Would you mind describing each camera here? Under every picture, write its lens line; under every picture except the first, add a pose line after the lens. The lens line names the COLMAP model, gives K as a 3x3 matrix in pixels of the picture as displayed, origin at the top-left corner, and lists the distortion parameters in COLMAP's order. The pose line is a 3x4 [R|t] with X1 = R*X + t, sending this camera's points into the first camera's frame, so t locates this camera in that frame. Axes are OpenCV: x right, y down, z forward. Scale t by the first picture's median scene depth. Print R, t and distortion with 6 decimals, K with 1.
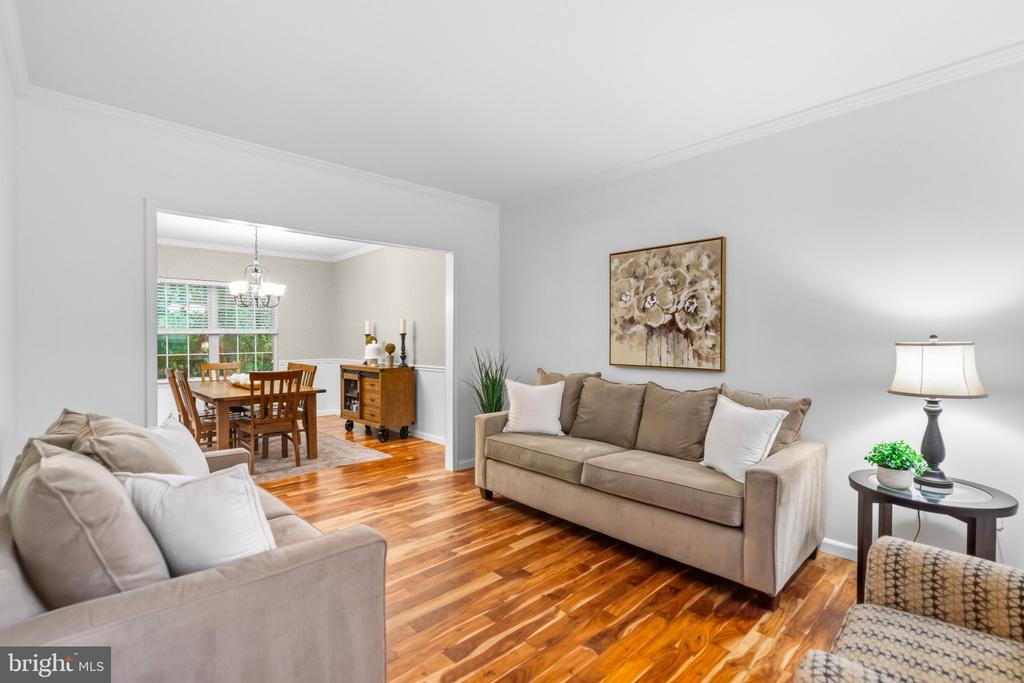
lens RADIAL K [[472.5, 0, 507.3], [0, 472.5, 339.8], [0, 0, 1]] dist [-0.000630, 0.000293]
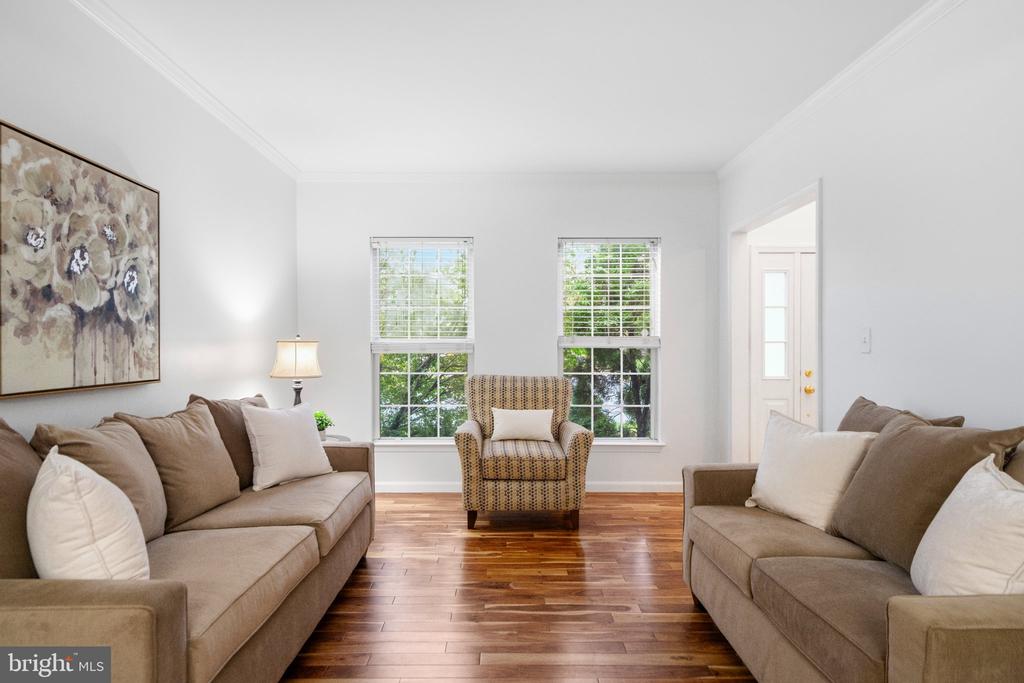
lens RADIAL K [[576.4, 0, 508.9], [0, 576.4, 345.8], [0, 0, 1]] dist [0.009131, -0.000468]
pose [[-0.728086, 0.000662, 0.685486, -0.477227], [0.006045, 0.999967, 0.005455, 0.010718], [-0.685459, 0.008116, -0.728066, 1.170237]]
